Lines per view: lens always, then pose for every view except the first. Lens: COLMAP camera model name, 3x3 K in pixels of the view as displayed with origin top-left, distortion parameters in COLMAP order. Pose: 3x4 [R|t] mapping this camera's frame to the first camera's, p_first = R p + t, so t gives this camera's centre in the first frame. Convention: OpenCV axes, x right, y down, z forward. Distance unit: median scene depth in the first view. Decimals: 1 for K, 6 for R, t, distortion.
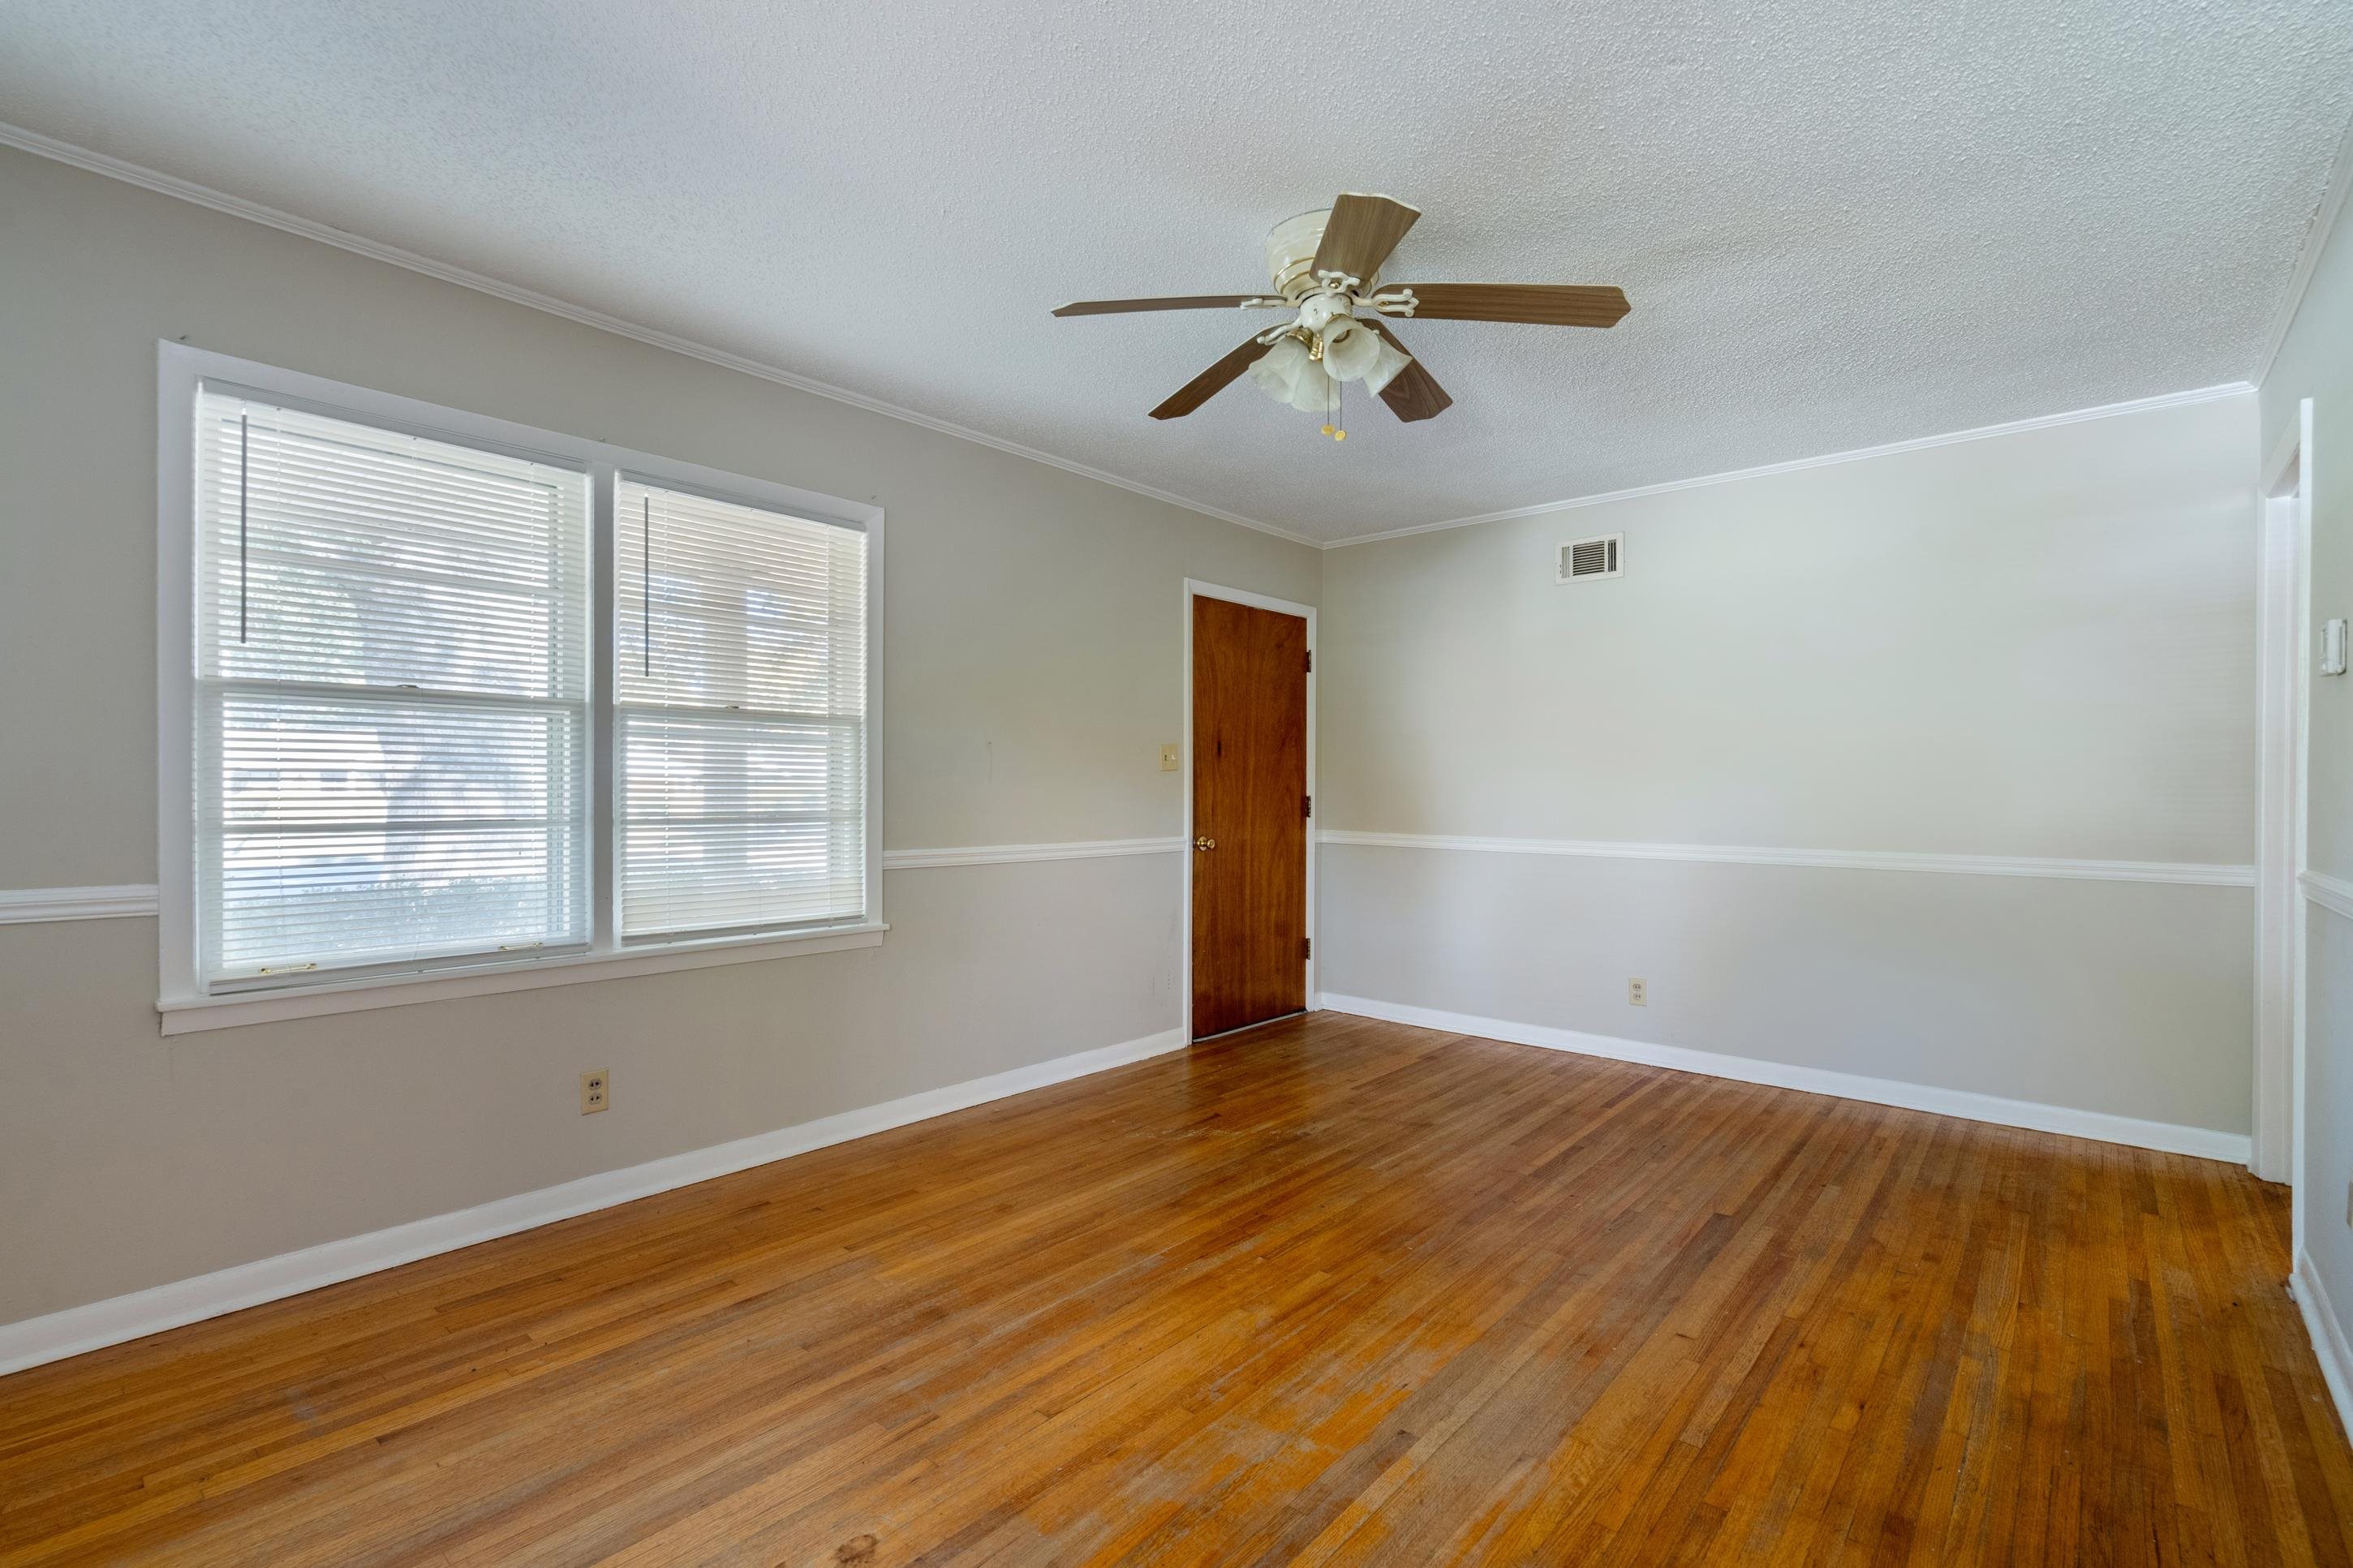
lens RADIAL K [[1074.4, 0, 1159.8], [0, 1074.4, 789.4], [0, 0, 1]] dist [0.002197, 0.000728]
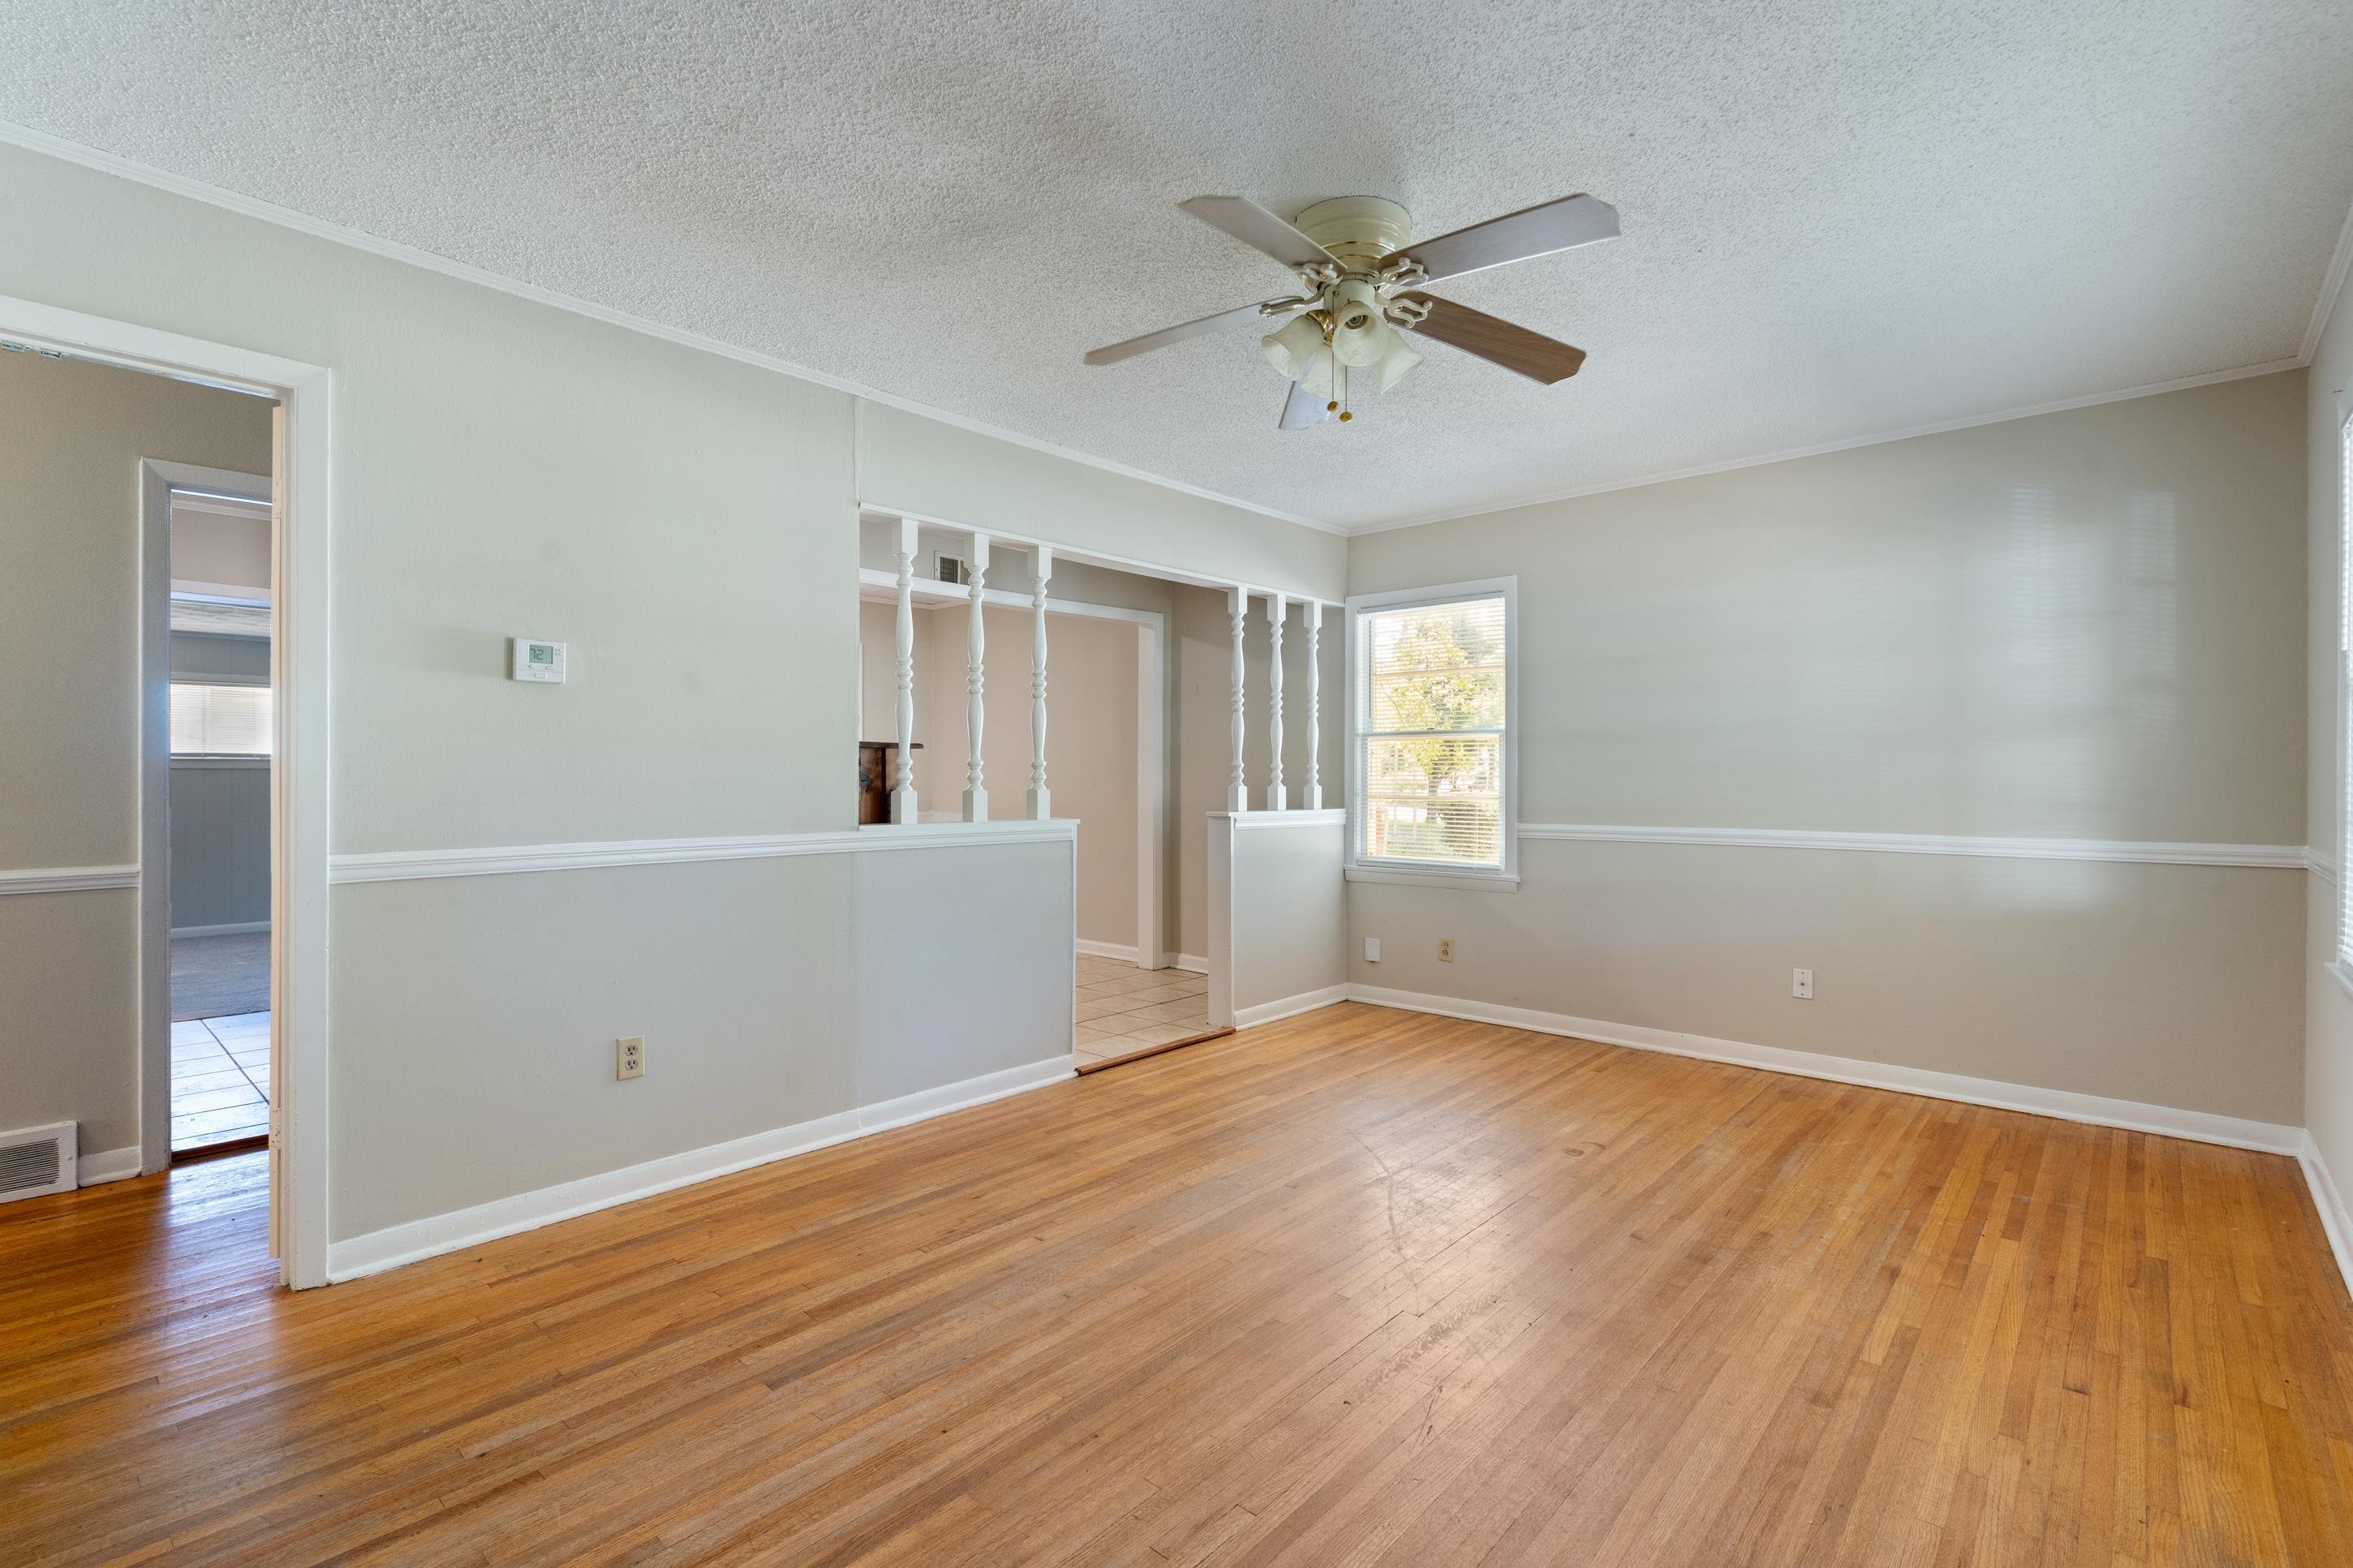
lens RADIAL K [[1074.4, 0, 1167.1], [0, 1074.4, 782.3], [0, 0, 1]] dist [0.002197, 0.000728]
pose [[-0.999925, -0.006406, 0.010429, 0.234081], [-0.006347, 0.999964, 0.005707, -0.000002], [-0.010465, 0.005640, -0.999929, 1.509687]]
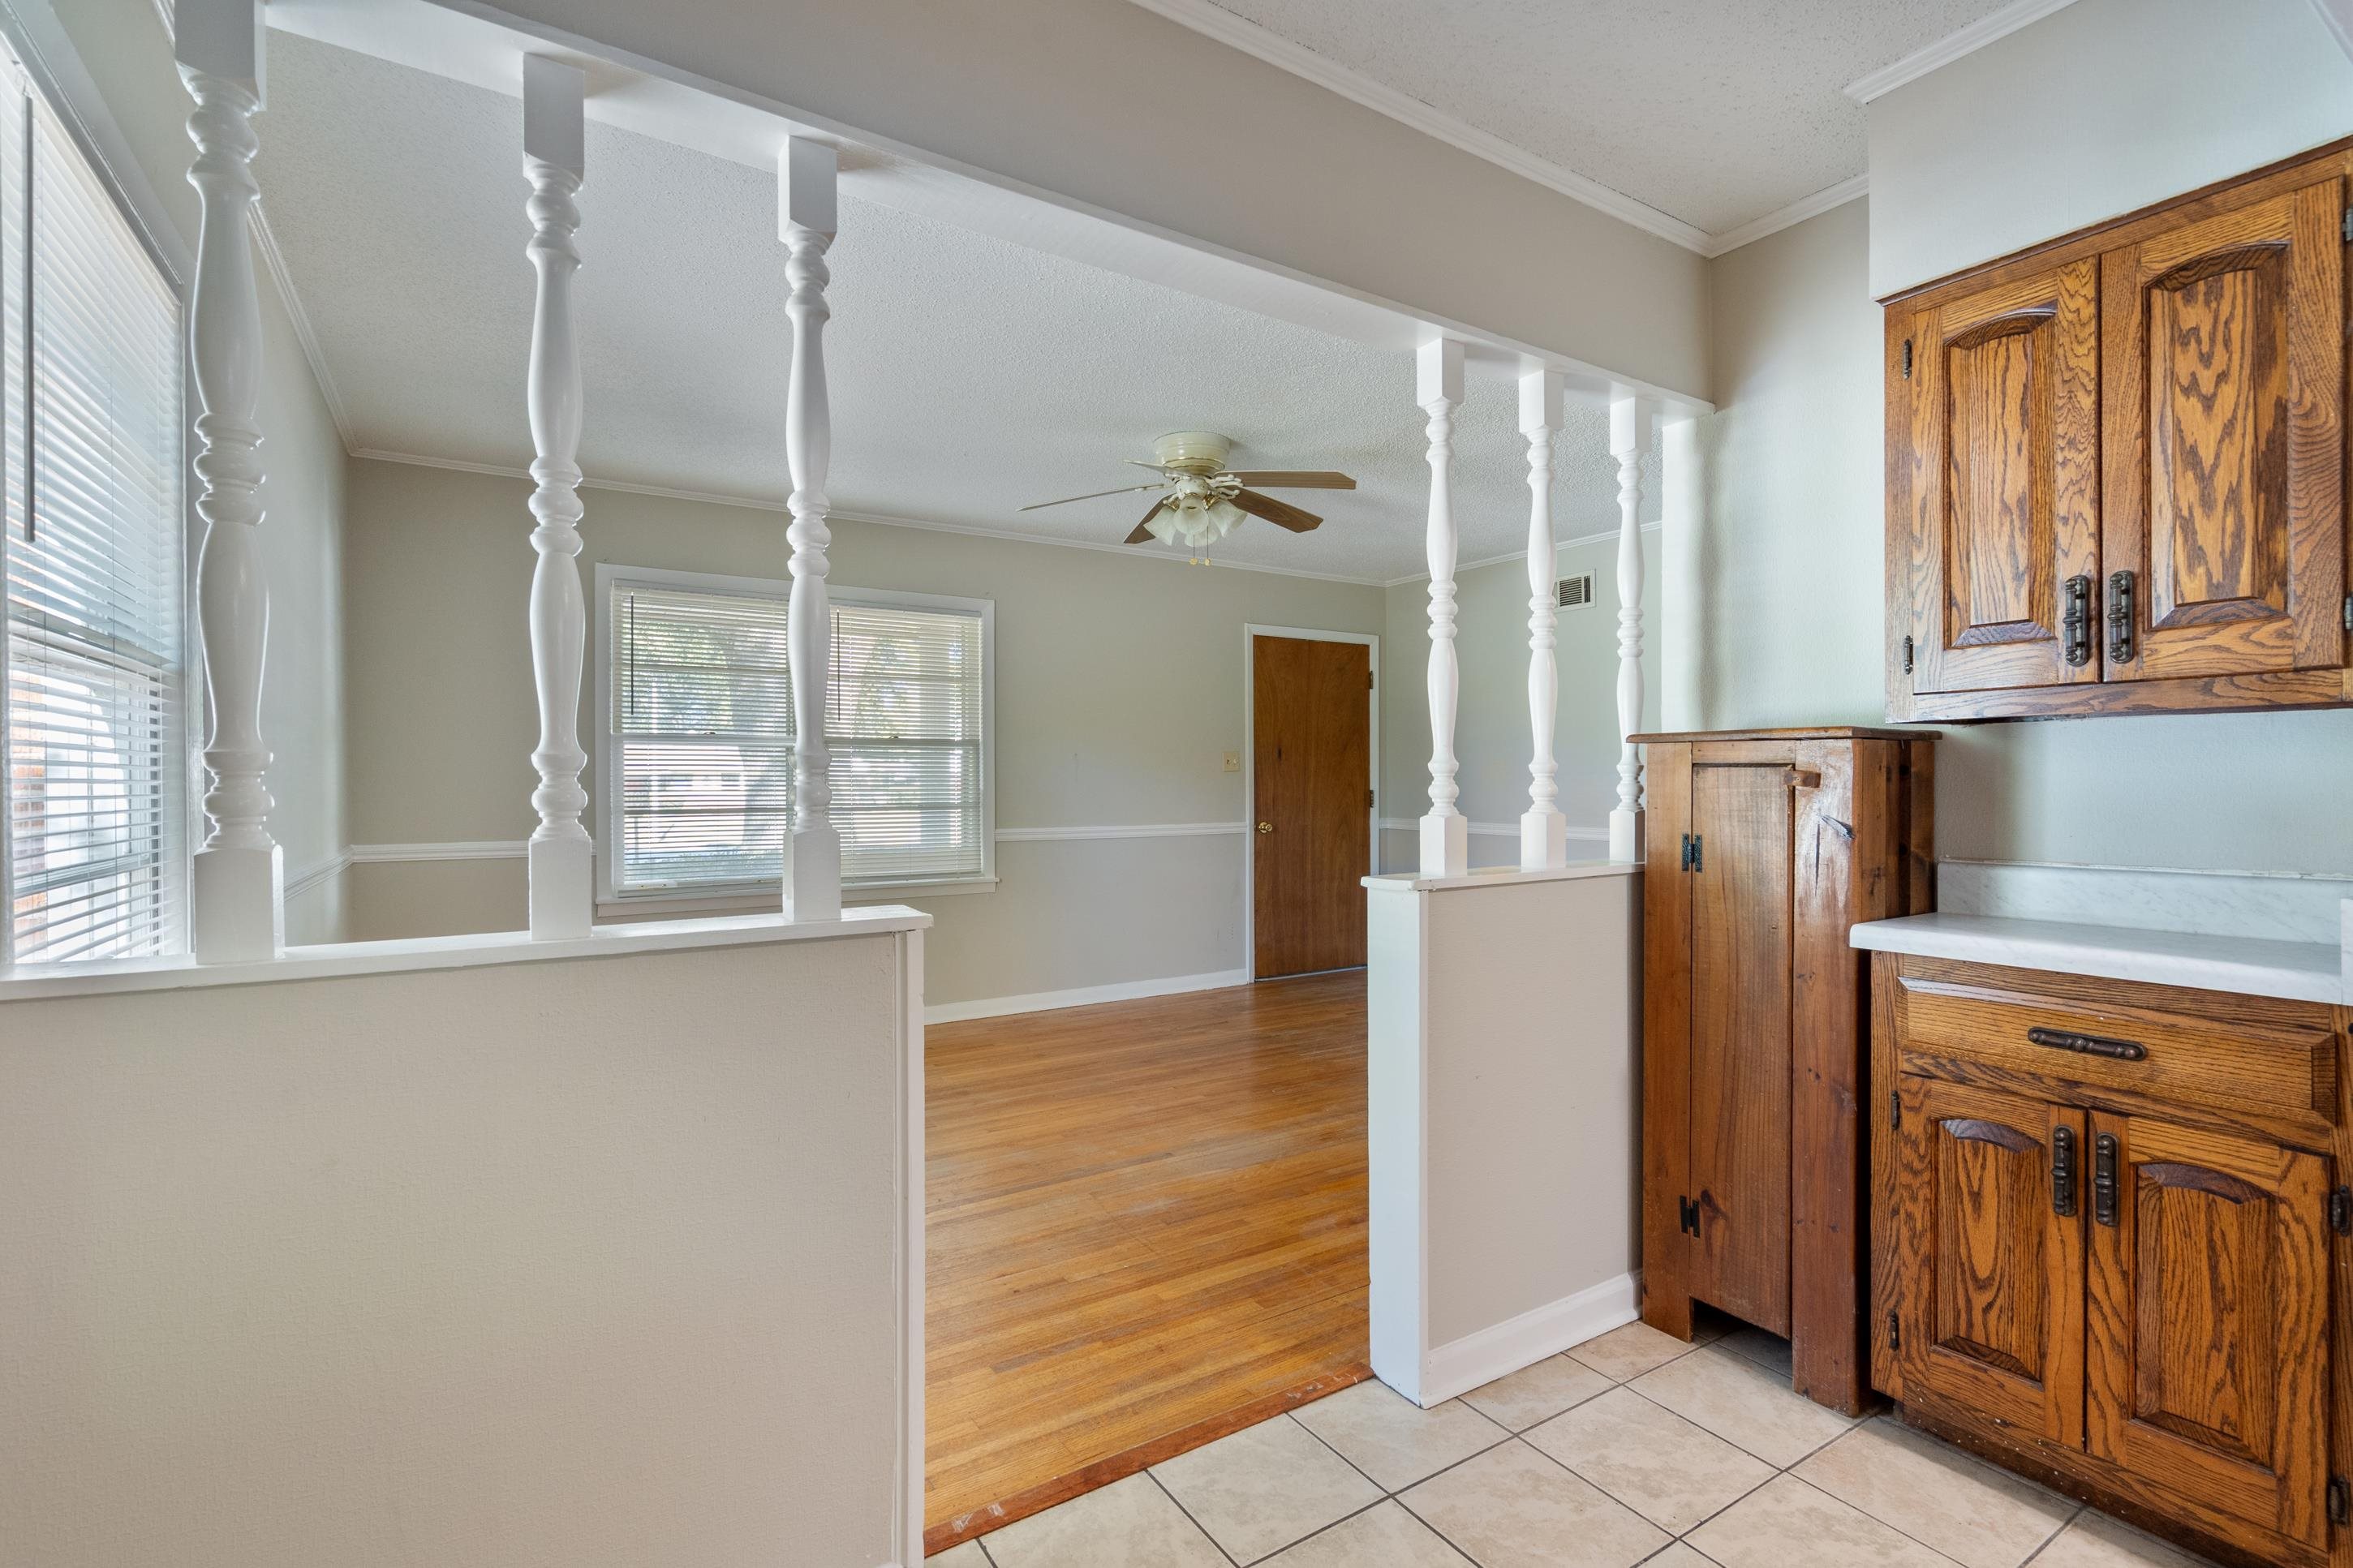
lens RADIAL K [[1074.4, 0, 1153.5], [0, 1074.4, 778.7], [0, 0, 1]] dist [0.002197, 0.000728]
pose [[0.958726, -0.007811, -0.284224, 0.417053], [0.006597, 0.999965, -0.005229, -0.003700], [0.284255, 0.003138, 0.958744, -0.409816]]
